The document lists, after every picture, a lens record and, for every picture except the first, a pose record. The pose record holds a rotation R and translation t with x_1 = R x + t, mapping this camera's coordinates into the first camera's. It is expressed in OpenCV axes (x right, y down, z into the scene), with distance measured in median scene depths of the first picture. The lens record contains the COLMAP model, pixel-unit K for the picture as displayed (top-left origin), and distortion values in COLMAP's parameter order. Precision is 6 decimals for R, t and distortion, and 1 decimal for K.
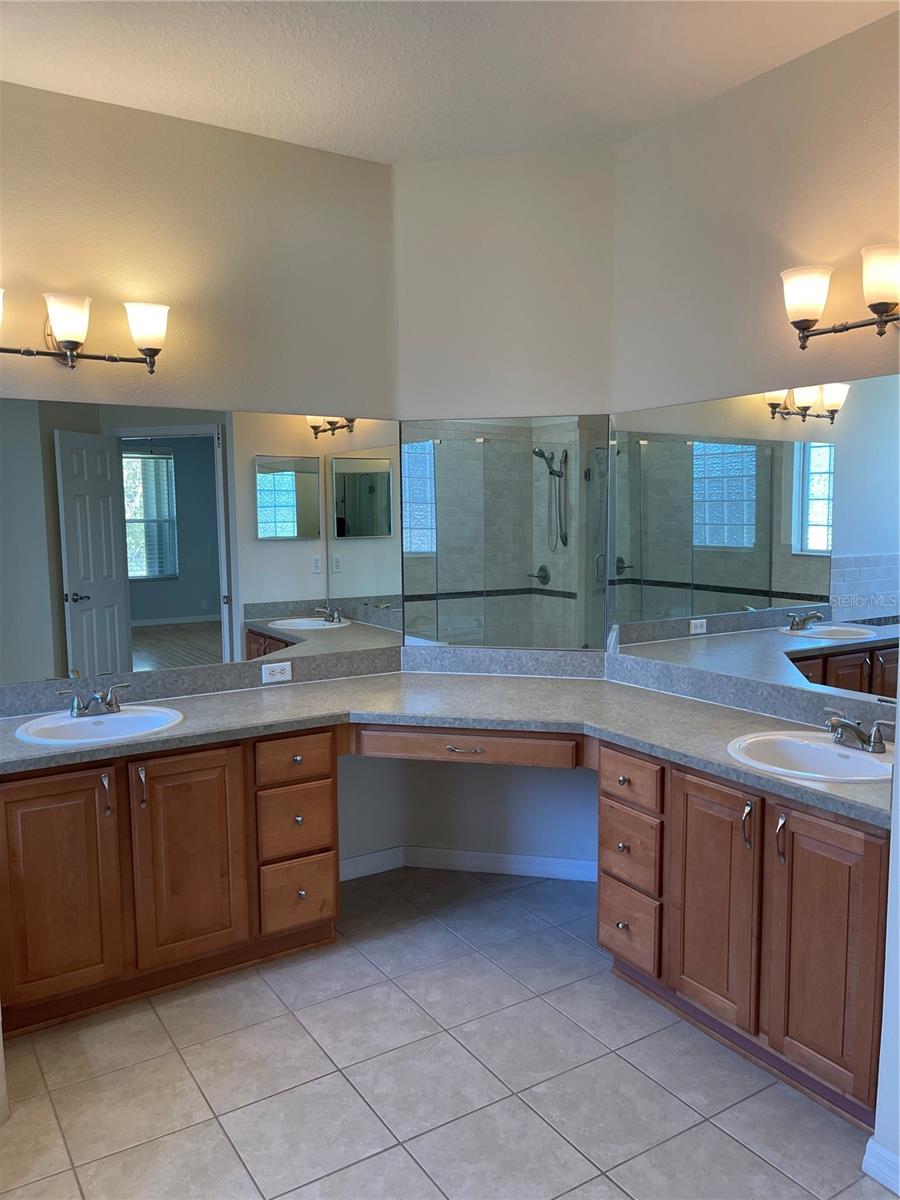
lens RADIAL K [[905.3, 0, 454.3], [0, 905.3, 608.3], [0, 0, 1]] dist [0.076496, -0.087014]
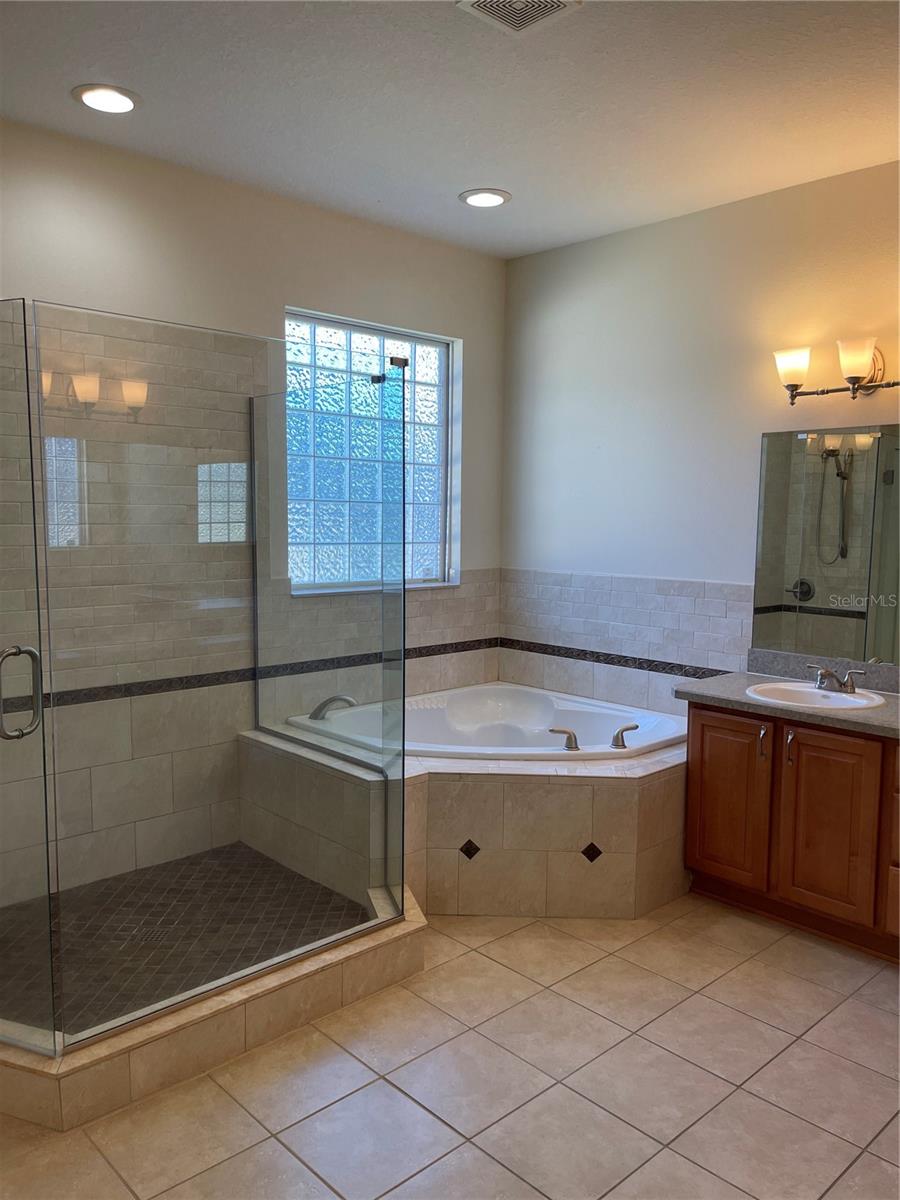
lens RADIAL K [[905.3, 0, 453.4], [0, 905.3, 597.5], [0, 0, 1]] dist [0.076496, -0.087014]
pose [[0.186164, 0.104351, -0.976961, 0.745981], [-0.113388, 0.989982, 0.084136, -0.052516], [0.975954, 0.095112, 0.196131, 0.313657]]
